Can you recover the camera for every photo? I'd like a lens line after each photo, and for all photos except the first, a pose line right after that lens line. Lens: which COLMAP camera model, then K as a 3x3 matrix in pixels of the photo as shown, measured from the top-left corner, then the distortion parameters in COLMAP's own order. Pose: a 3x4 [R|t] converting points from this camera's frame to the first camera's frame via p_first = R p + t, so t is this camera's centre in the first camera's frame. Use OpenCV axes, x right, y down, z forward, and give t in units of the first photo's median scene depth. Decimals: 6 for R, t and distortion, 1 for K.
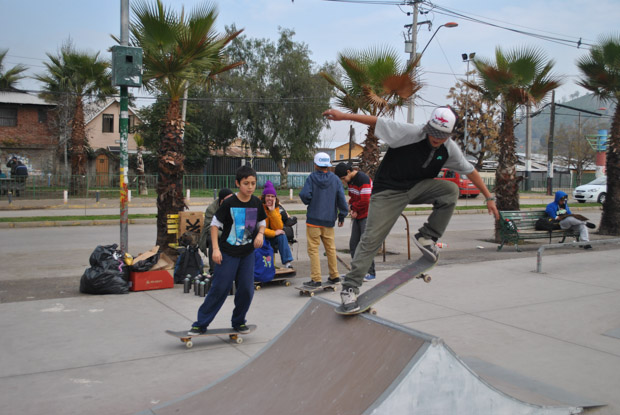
lens RADIAL K [[648.9, 0, 312.4], [0, 648.9, 206.8], [0, 0, 1]] dist [-0.062363, 0.000000]
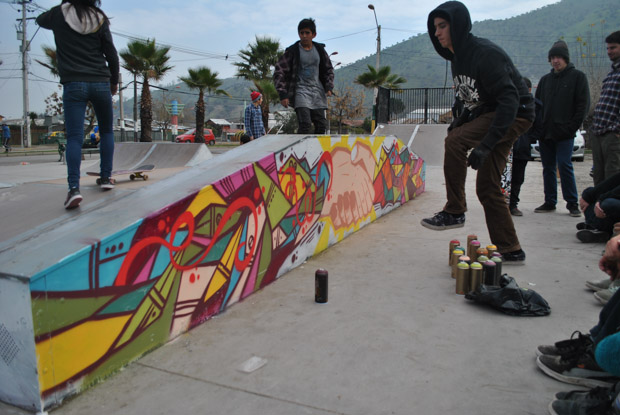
lens RADIAL K [[481.7, 0, 311.1], [0, 481.7, 205.2], [0, 0, 1]] dist [-0.083867, 0.008119]
pose [[0.799620, -0.100134, 0.592099, 0.059655], [0.047590, 0.993465, 0.103742, 0.065978], [-0.598618, -0.054777, 0.799159, -0.306690]]
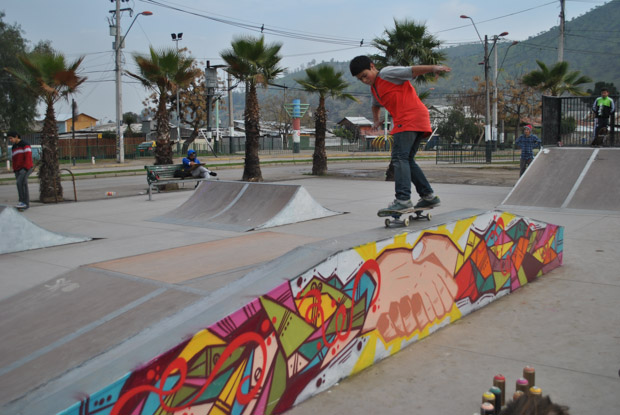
lens RADIAL K [[648.9, 0, 309.8], [0, 648.9, 205.3], [0, 0, 1]] dist [-0.062363, 0.000000]
pose [[0.929027, -0.069442, 0.363438, 0.079121], [0.052555, 0.997037, 0.056163, 0.025885], [-0.366262, -0.033076, 0.929924, -0.373143]]
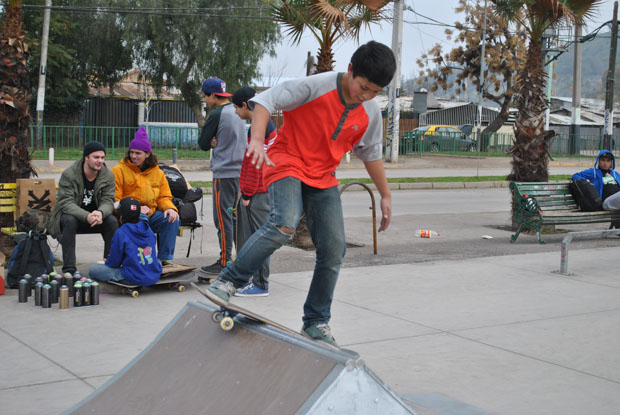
lens RADIAL K [[995.2, 0, 309.4], [0, 995.2, 208.3], [0, 0, 1]] dist [-0.012117, 0.000000]
pose [[0.998488, 0.004594, 0.054781, 0.018513], [-0.006254, 0.999525, 0.030174, 0.002876], [-0.054616, -0.030471, 0.998042, -0.008307]]
